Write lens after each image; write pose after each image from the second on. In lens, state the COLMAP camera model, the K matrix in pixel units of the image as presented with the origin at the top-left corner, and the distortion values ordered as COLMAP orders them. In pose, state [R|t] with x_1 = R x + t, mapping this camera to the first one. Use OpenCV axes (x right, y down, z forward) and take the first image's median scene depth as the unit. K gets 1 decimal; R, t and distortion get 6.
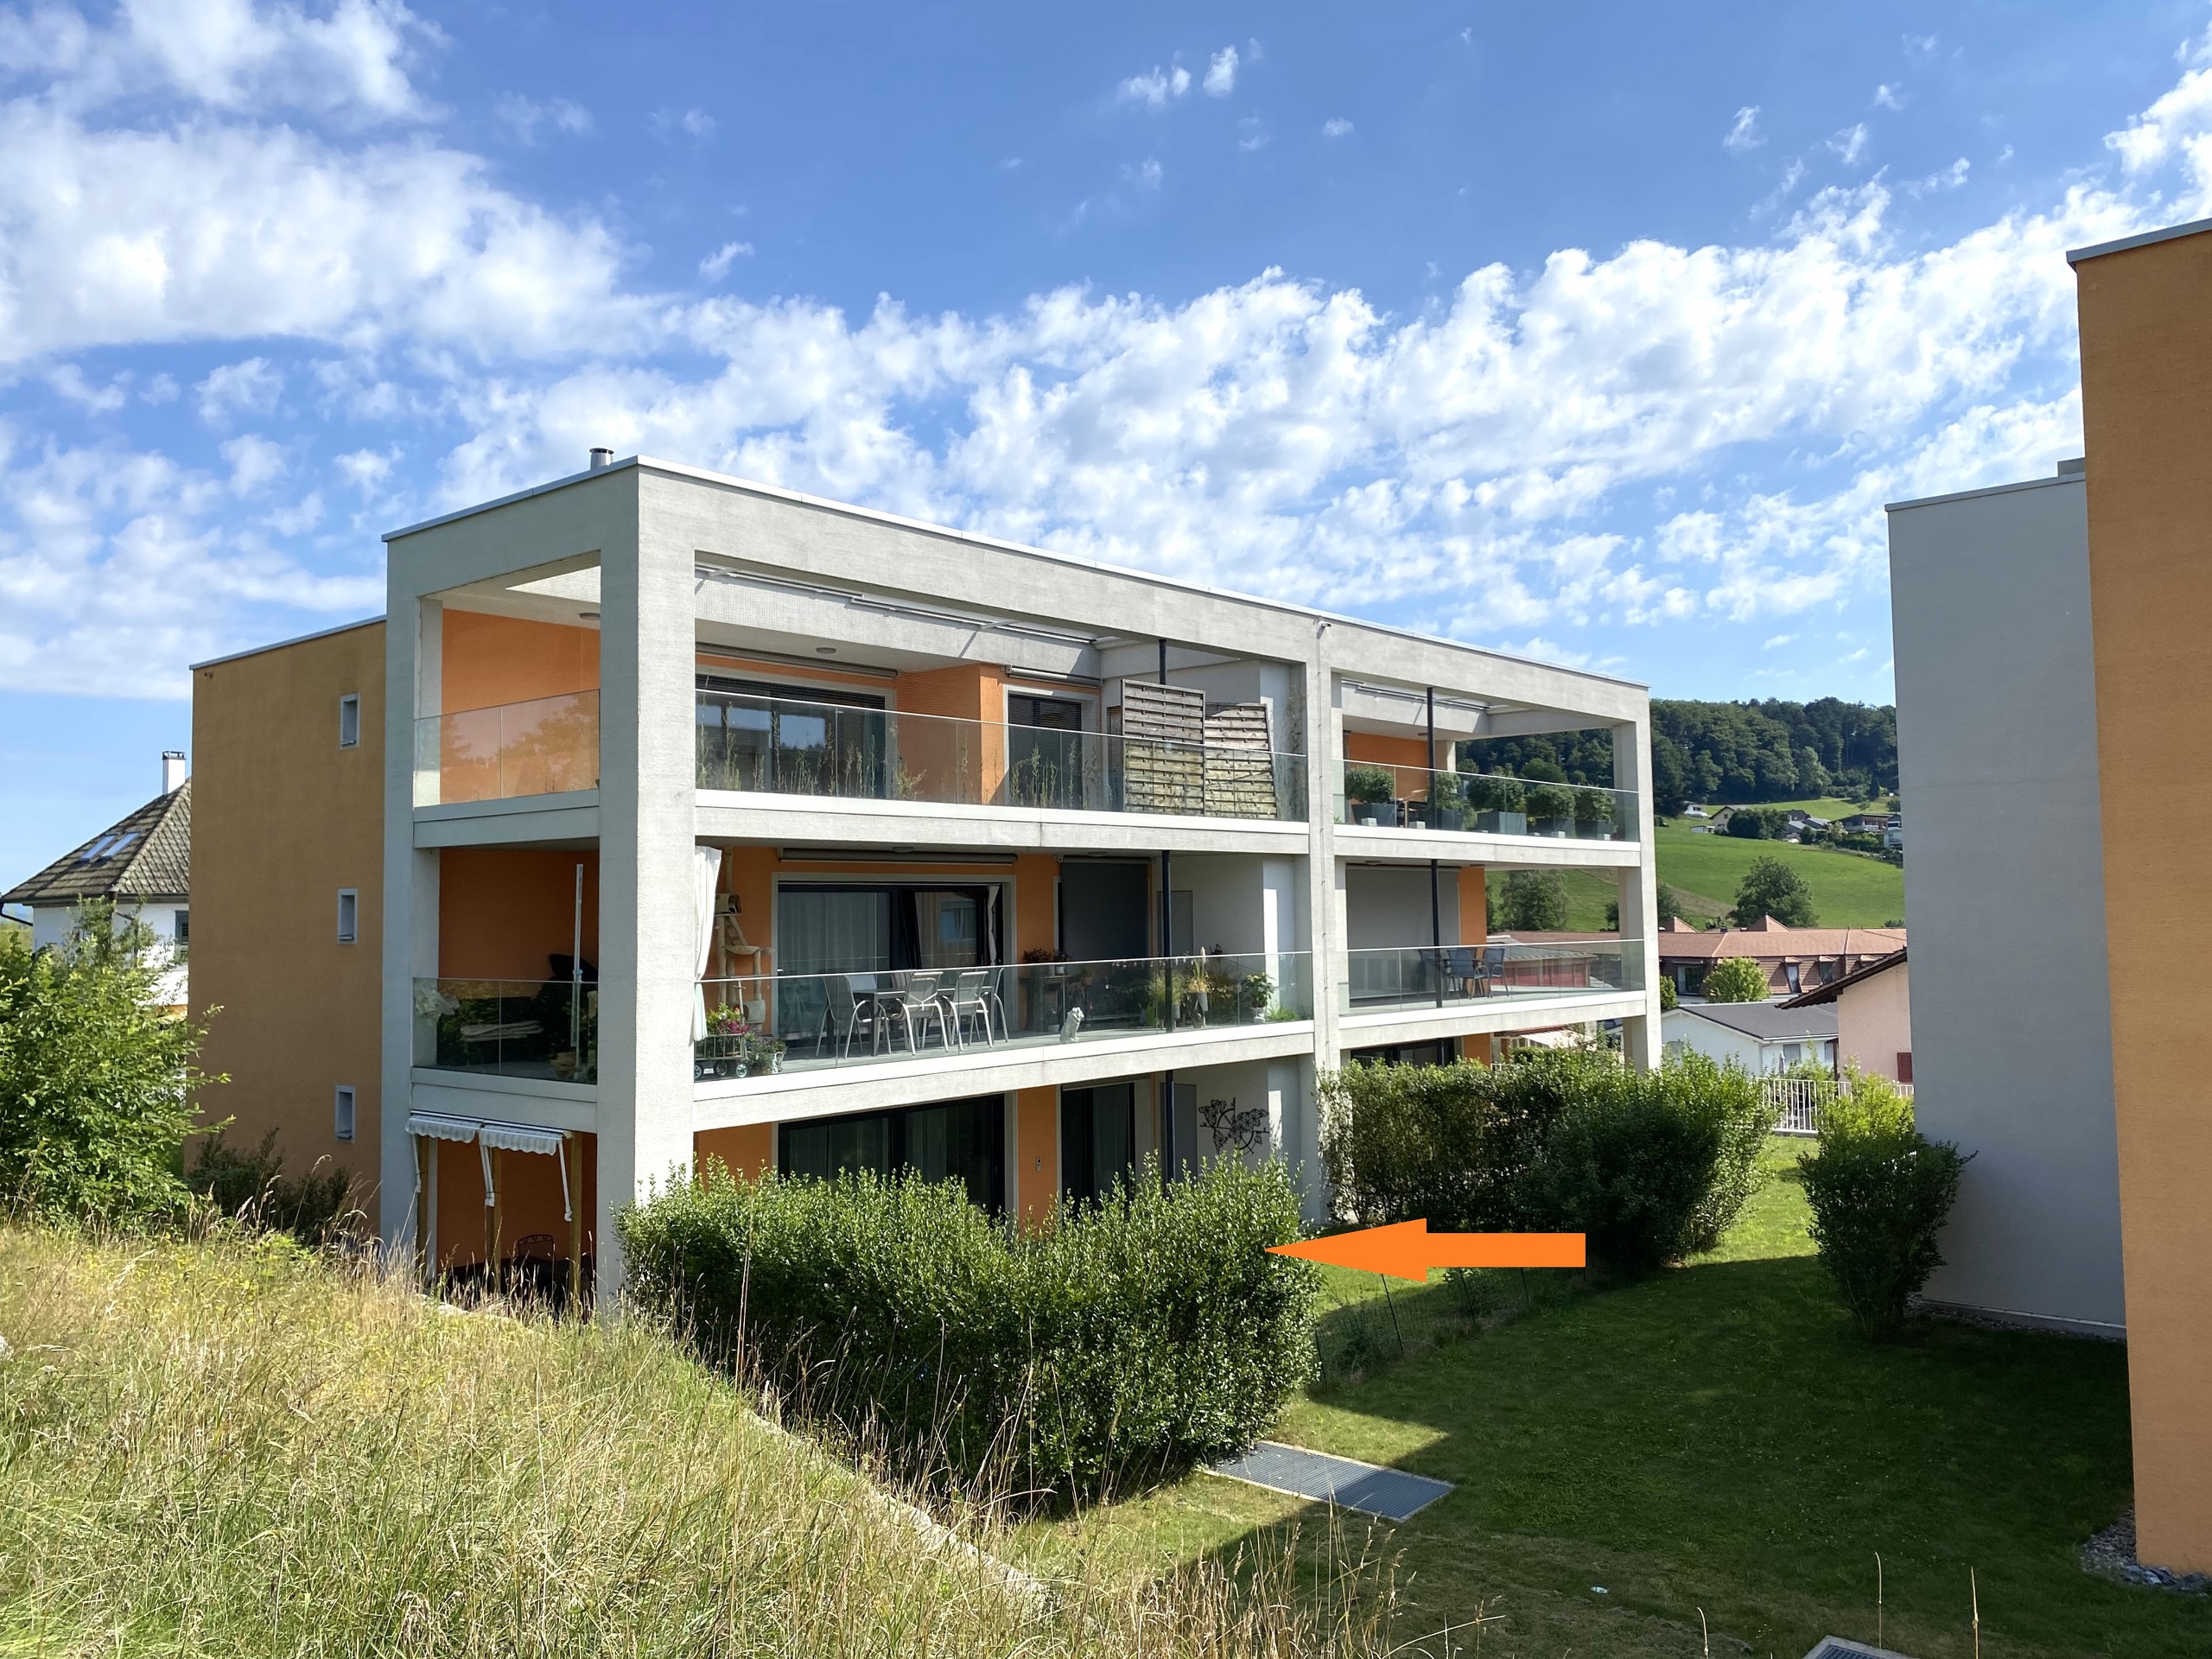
lens RADIAL K [[1653.4, 0, 1106.0], [0, 1653.4, 829.5], [0, 0, 1]] dist [0.000682, 0.000034]
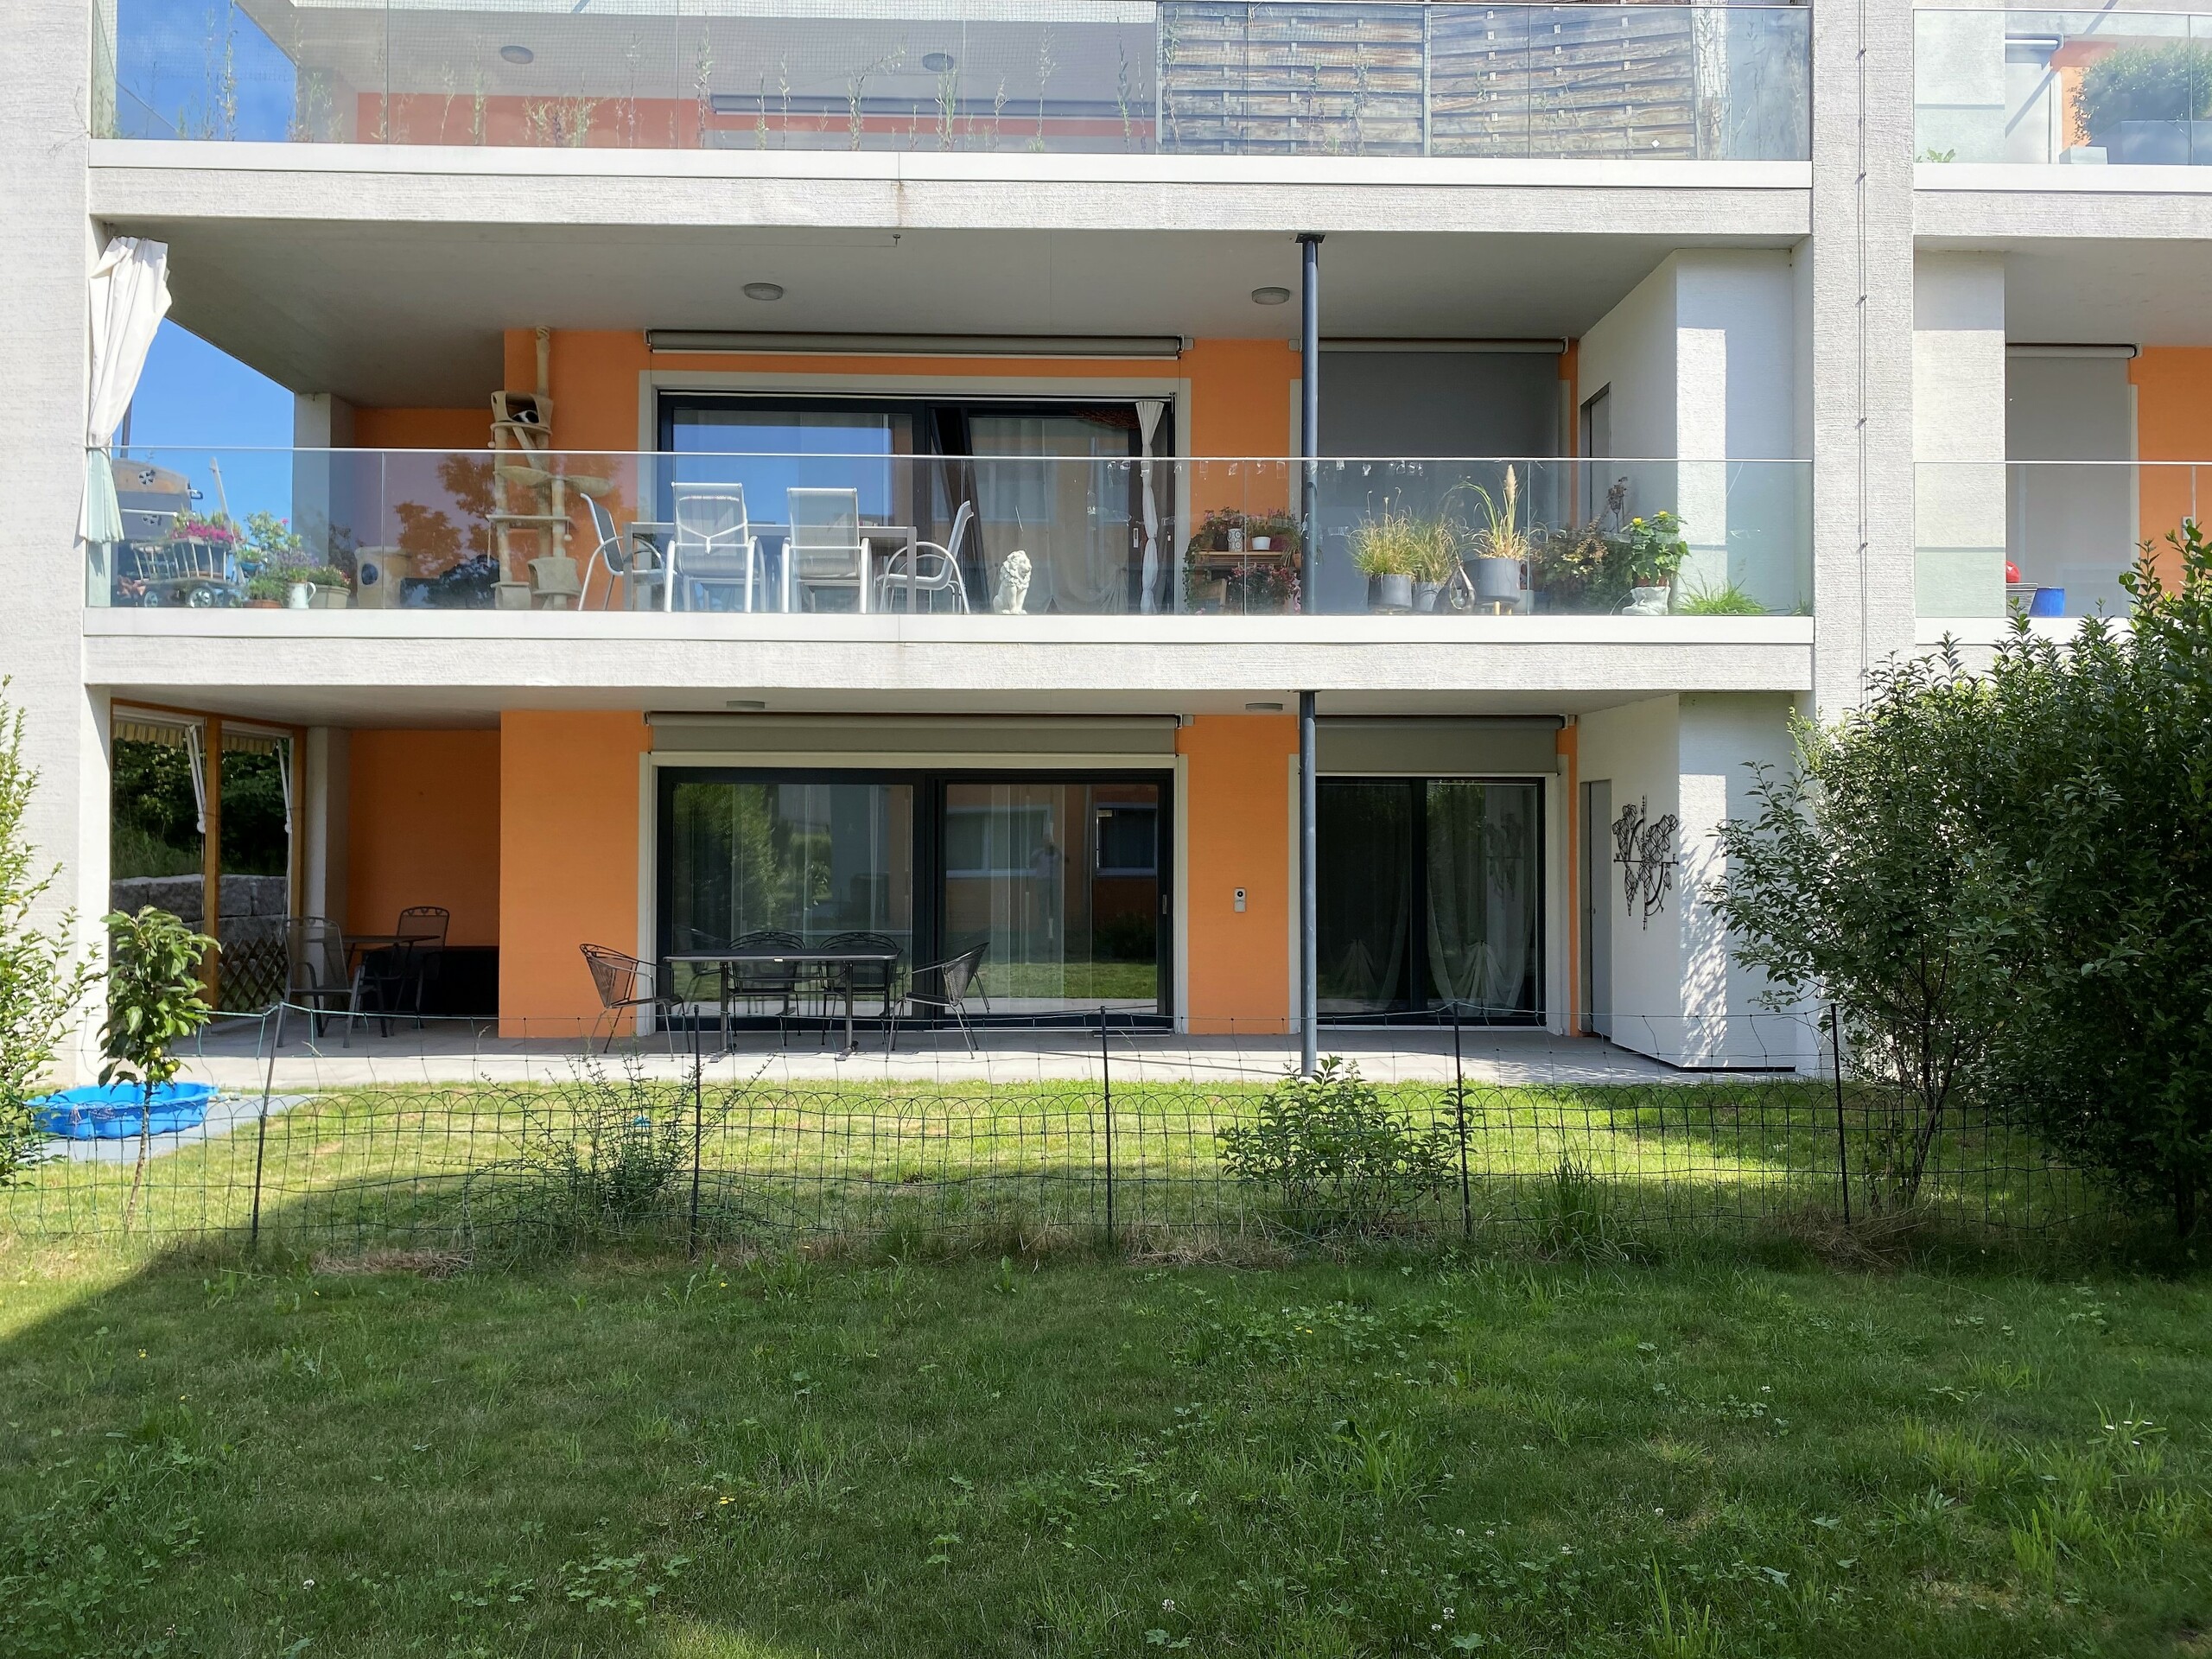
lens RADIAL K [[1676.6, 0, 1106.0], [0, 1676.6, 829.5], [0, 0, 1]] dist [0.008460, 0.004959]
pose [[0.662399, 0.001281, -0.749150, 0.339856], [0.025515, 0.999380, 0.024269, 0.160229], [0.748716, -0.035190, 0.661956, 0.584448]]
